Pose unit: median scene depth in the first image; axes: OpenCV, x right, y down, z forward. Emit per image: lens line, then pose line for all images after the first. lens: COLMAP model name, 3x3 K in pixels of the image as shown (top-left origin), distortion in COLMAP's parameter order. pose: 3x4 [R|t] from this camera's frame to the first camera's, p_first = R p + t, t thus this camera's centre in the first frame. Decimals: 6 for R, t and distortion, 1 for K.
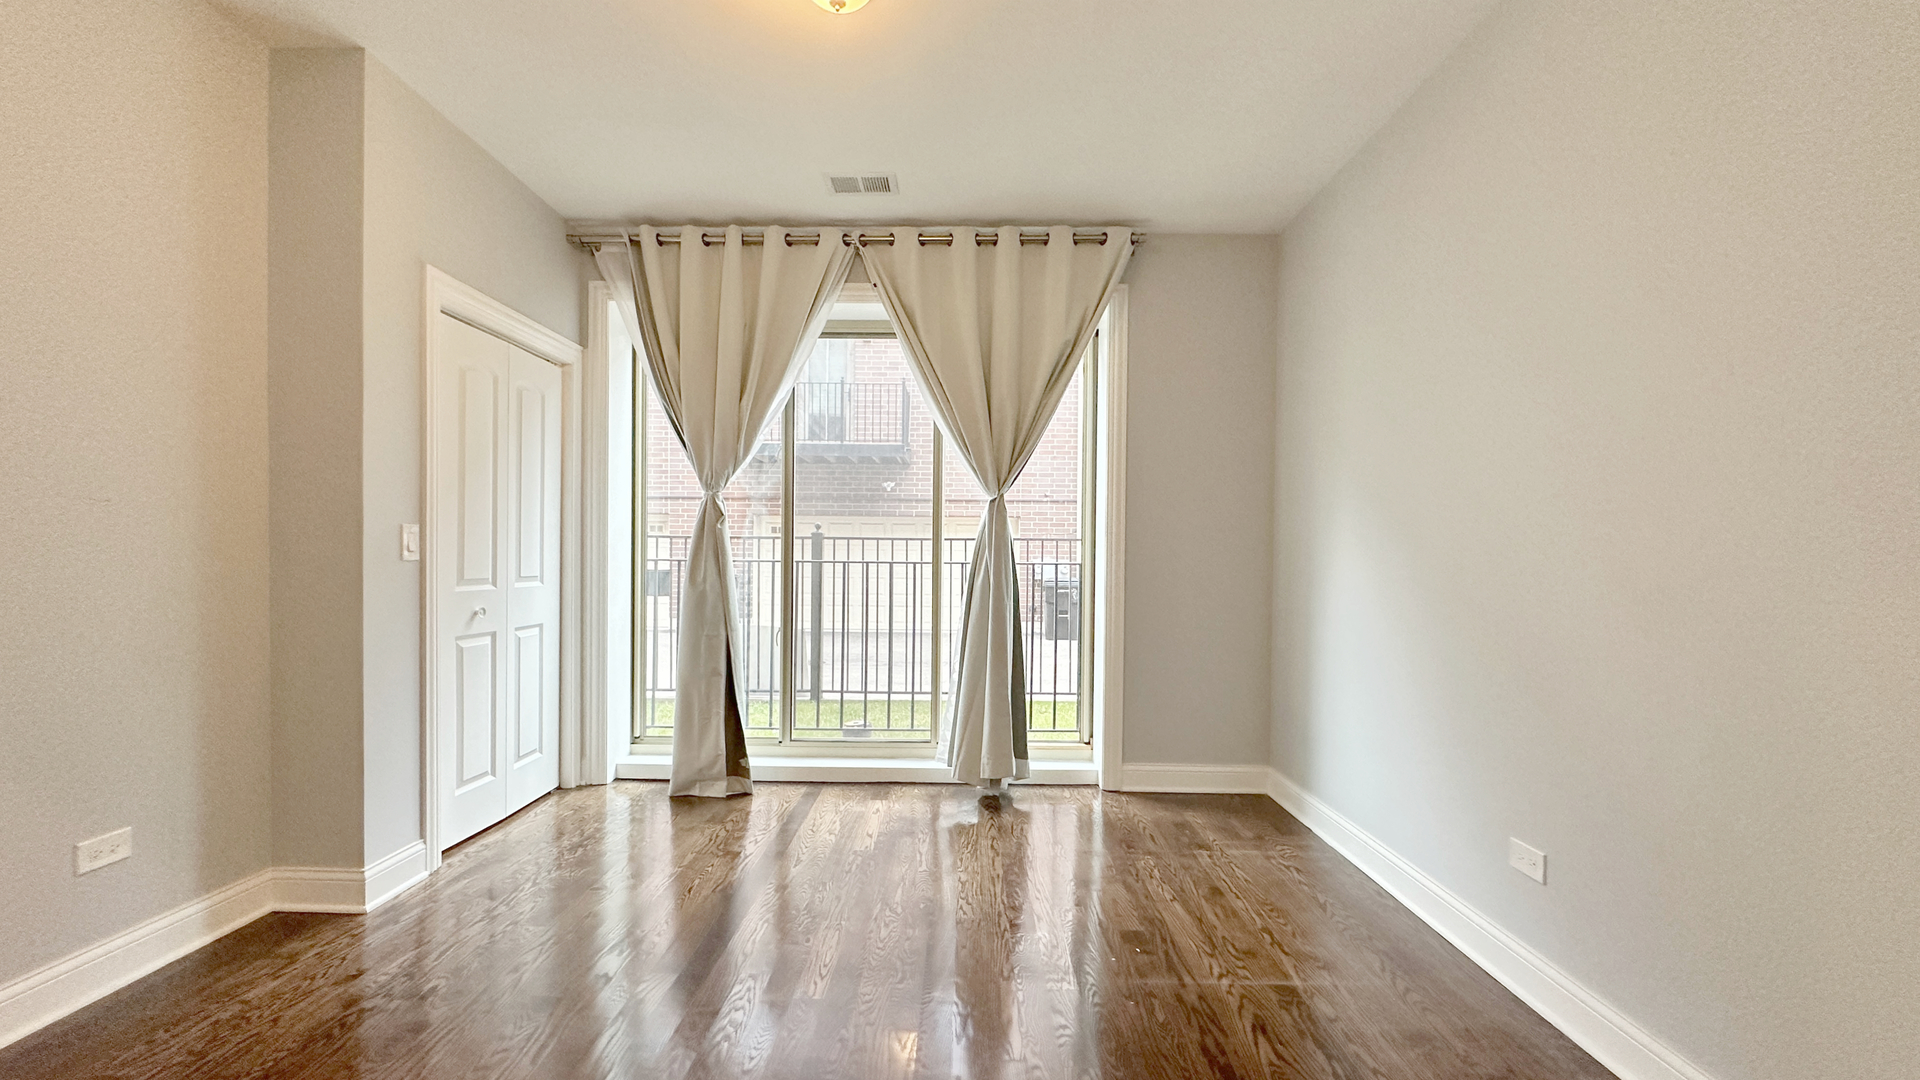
lens RADIAL K [[773.0, 0, 958.9], [0, 773.0, 571.1], [0, 0, 1]] dist [-0.015367, 0.007601]
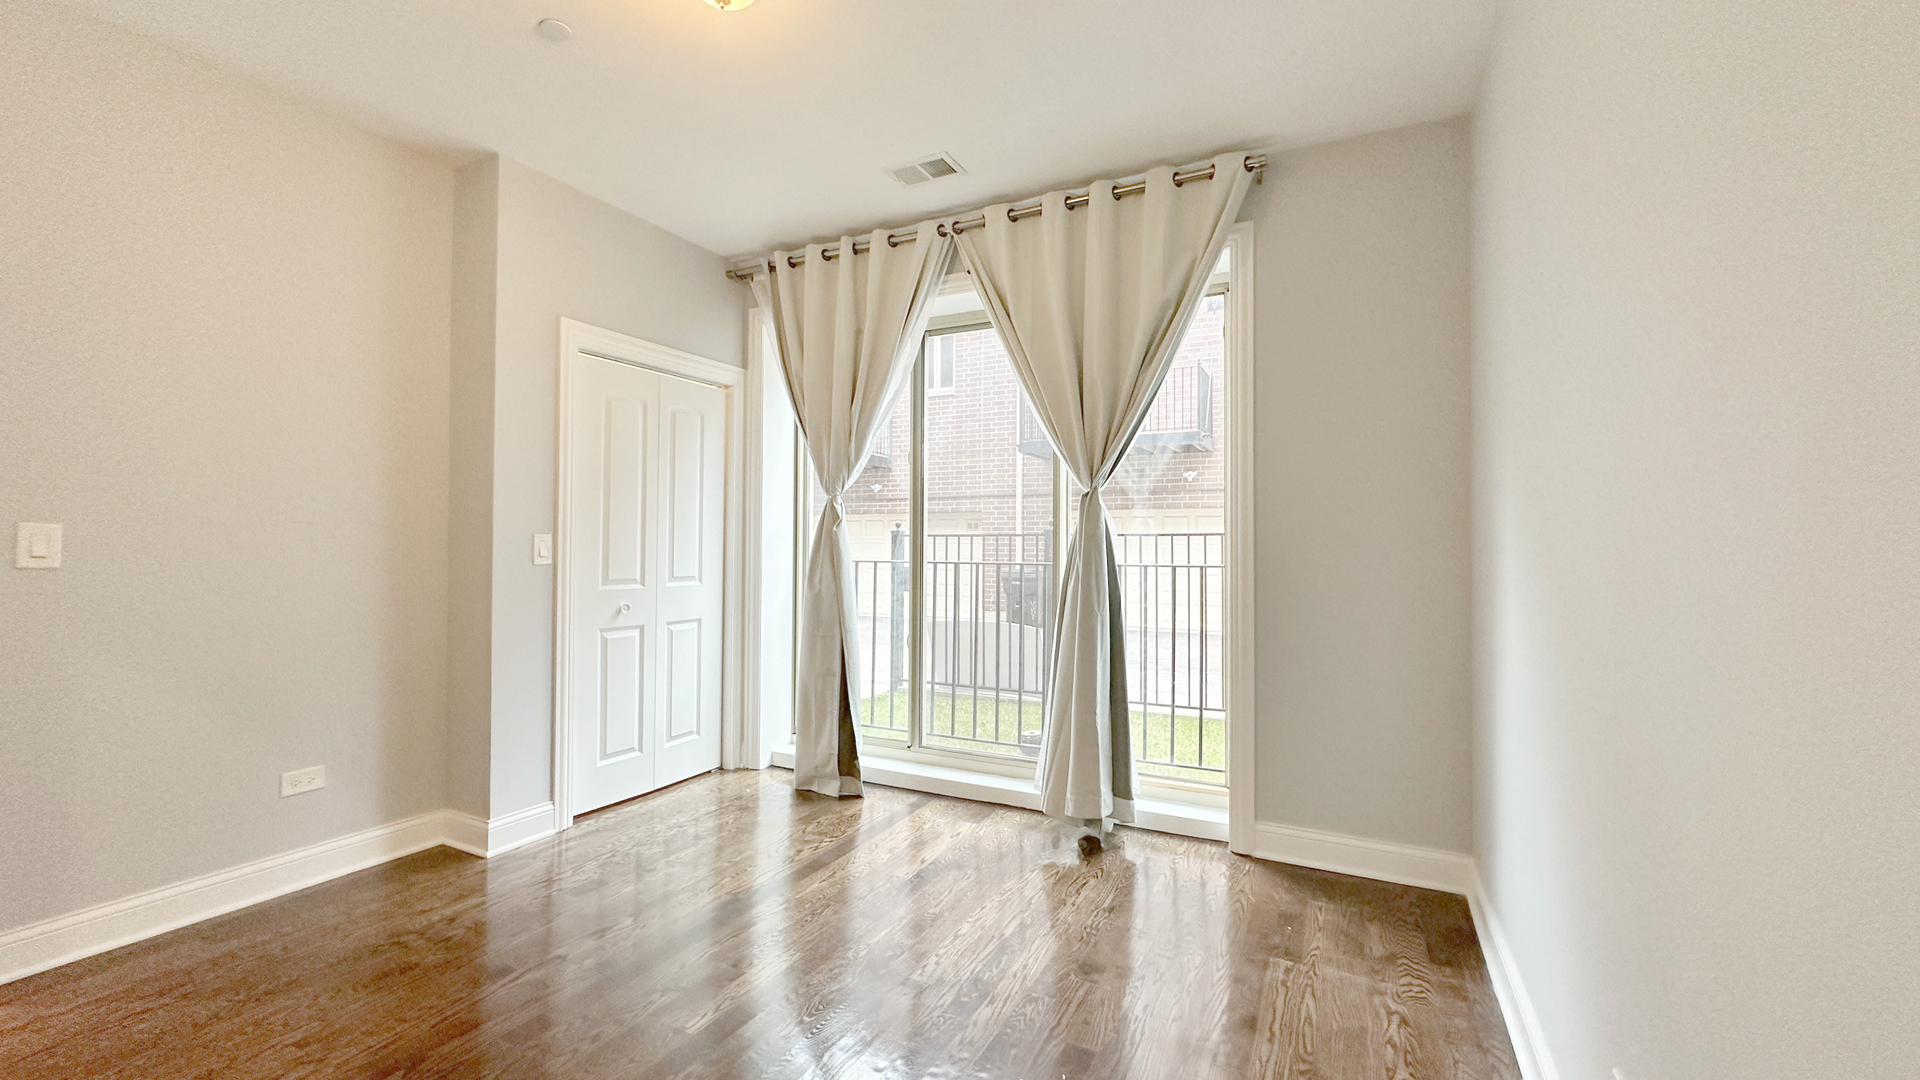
lens RADIAL K [[780.1, 0, 960.0], [0, 780.1, 540.0], [0, 0, 1]] dist [-0.000224, -0.000040]
pose [[0.898998, -0.009532, -0.437850, 0.298067], [-0.003975, 0.999544, -0.029922, -0.013820], [0.437935, 0.028640, 0.898550, 0.143790]]
